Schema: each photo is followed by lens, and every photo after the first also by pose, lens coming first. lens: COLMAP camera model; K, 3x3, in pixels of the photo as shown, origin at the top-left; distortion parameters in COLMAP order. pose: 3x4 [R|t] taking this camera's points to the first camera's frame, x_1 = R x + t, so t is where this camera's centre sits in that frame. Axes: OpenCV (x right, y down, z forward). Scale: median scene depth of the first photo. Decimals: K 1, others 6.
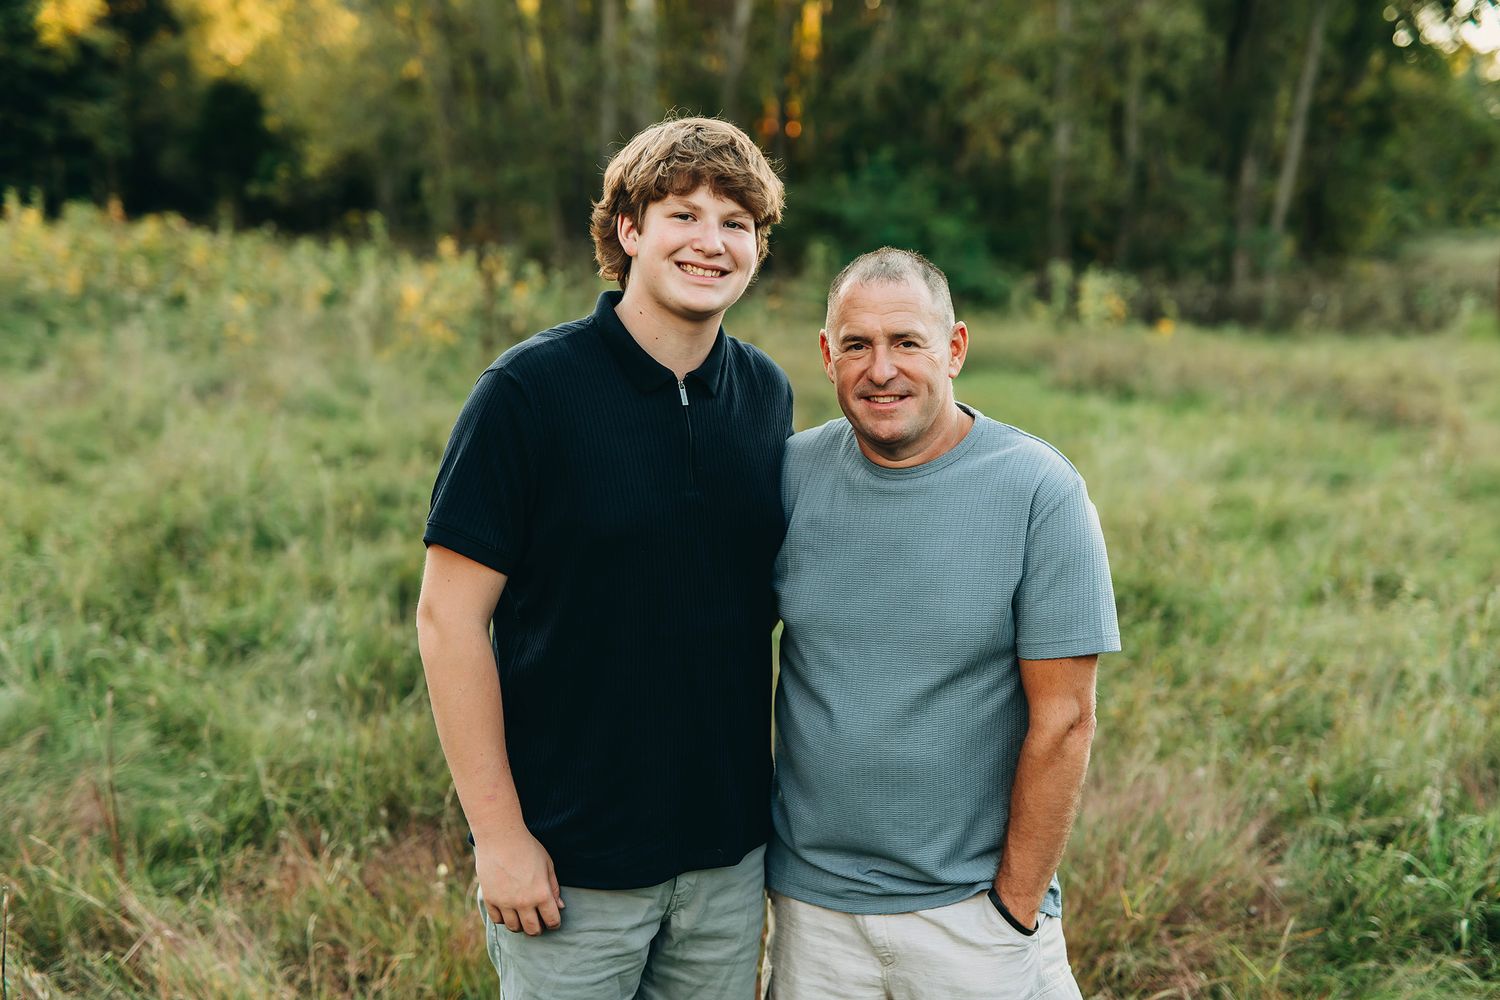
lens RADIAL K [[2124.0, 0, 750.7], [0, 2124.0, 503.2], [0, 0, 1]] dist [0.004549, 0.000000]
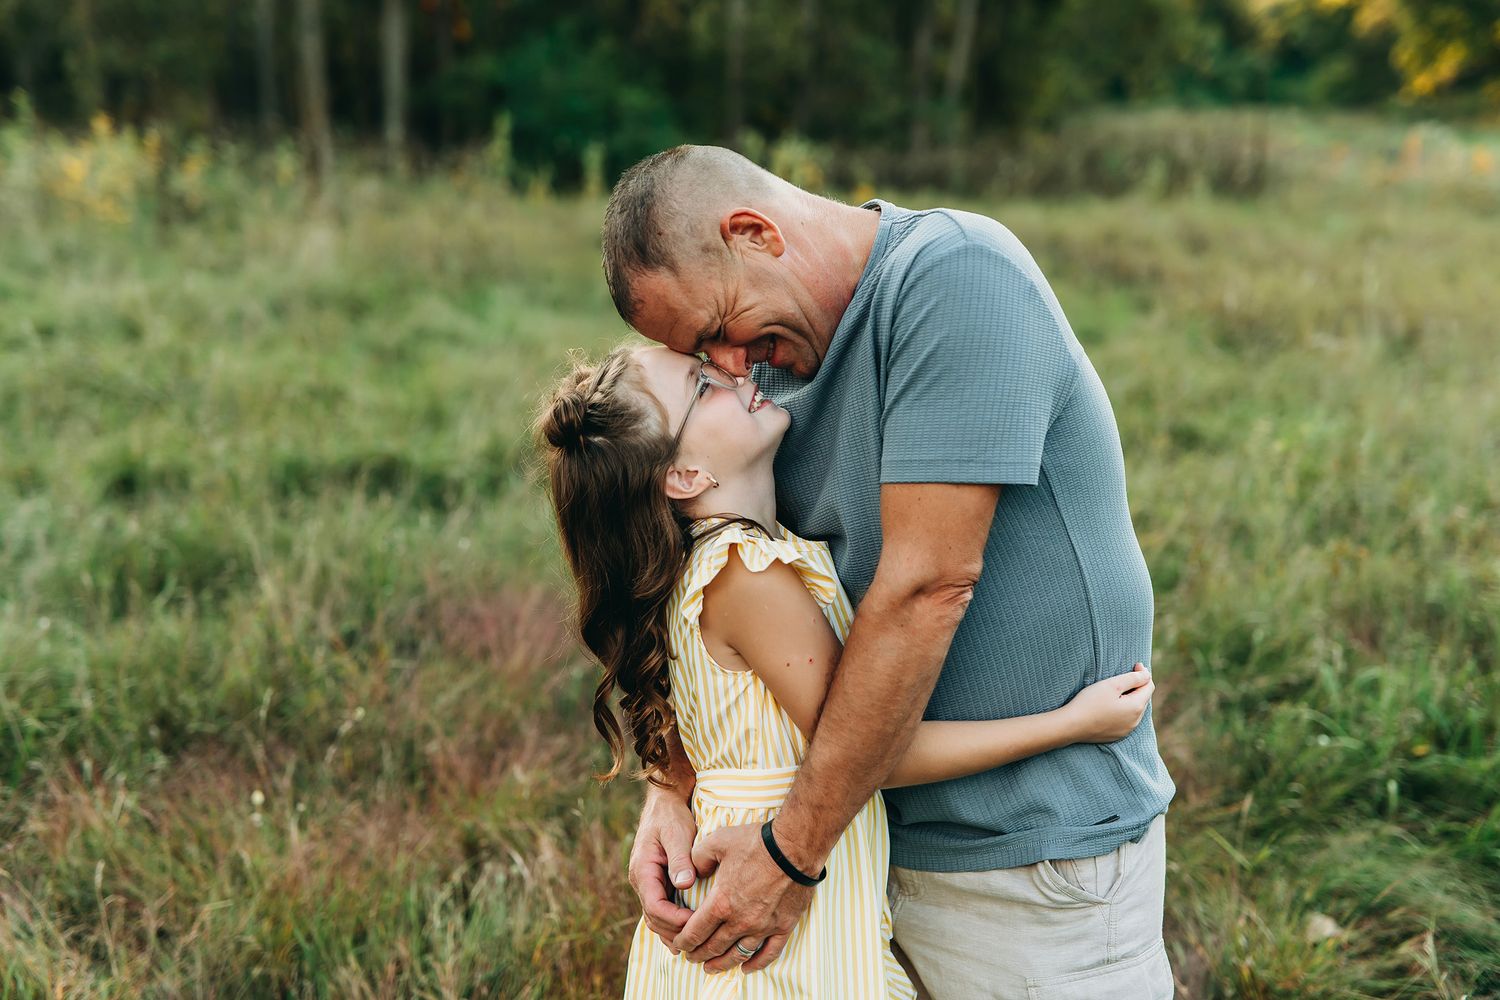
lens RADIAL K [[2124.0, 0, 738.7], [0, 2124.0, 499.8], [0, 0, 1]] dist [0.004549, 0.000000]
pose [[0.987717, -0.041034, 0.150770, -0.066552], [0.033333, 0.998024, 0.053256, 0.015914], [-0.152657, -0.047576, 0.987133, 0.133673]]
